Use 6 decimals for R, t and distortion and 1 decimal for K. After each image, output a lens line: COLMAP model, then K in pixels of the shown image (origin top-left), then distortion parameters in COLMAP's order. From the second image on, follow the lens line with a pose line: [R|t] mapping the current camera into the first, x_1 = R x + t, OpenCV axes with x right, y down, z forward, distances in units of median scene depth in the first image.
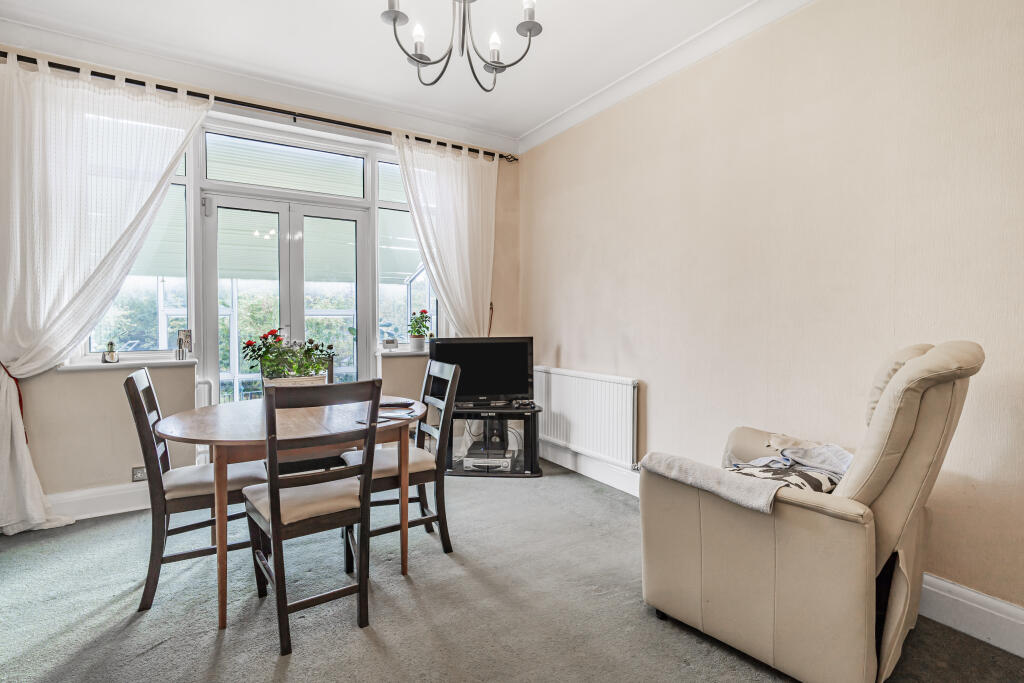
lens RADIAL K [[492.5, 0, 522.7], [0, 492.5, 328.3], [0, 0, 1]] dist [0.003833, 0.001521]
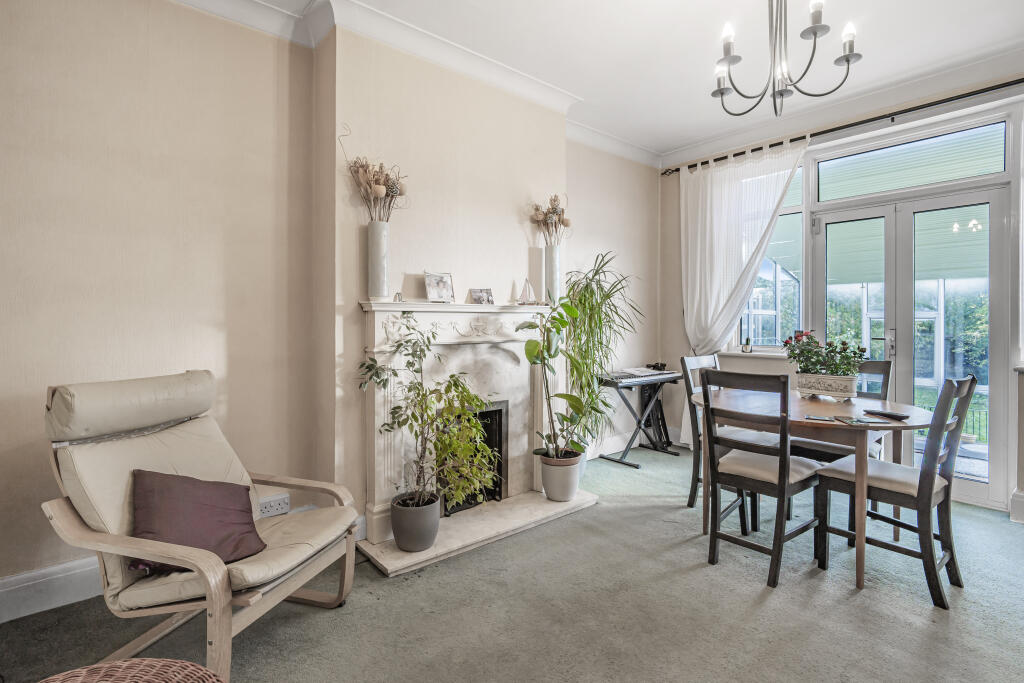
lens RADIAL K [[492.5, 0, 515.1], [0, 492.5, 318.5], [0, 0, 1]] dist [0.003833, 0.001521]
pose [[0.148064, -0.001151, -0.988977, 0.459665], [-0.024081, 0.999699, -0.004768, -0.003668], [0.988685, 0.024521, 0.147992, 0.135773]]
